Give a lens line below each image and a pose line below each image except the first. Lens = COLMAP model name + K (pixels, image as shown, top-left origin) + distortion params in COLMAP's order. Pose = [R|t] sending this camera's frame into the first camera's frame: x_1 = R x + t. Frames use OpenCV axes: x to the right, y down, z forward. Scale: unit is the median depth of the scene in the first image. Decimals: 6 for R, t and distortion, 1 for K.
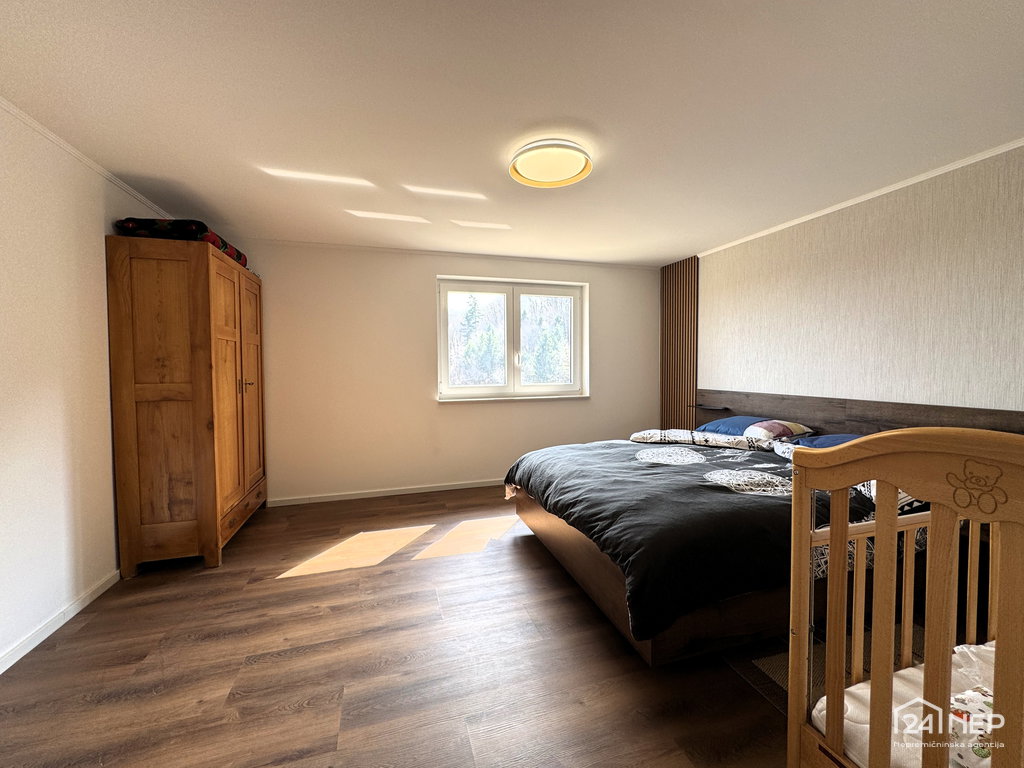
lens RADIAL K [[416.8, 0, 514.4], [0, 416.8, 382.2], [0, 0, 1]] dist [-0.002483, -0.000298]
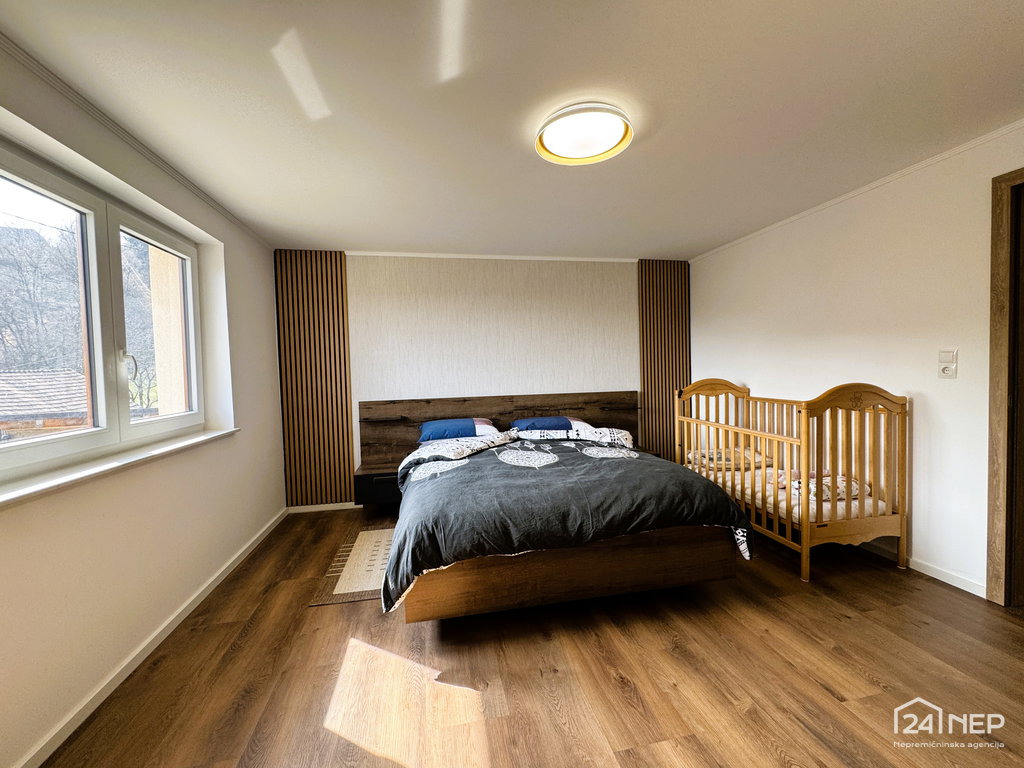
lens RADIAL K [[416.8, 0, 514.4], [0, 416.8, 382.2], [0, 0, 1]] dist [-0.002483, -0.000298]
pose [[0.104718, -0.028706, 0.994088, -0.522957], [0.067645, 0.997474, 0.021678, -0.029370], [-0.992199, 0.064975, 0.106396, 0.714143]]
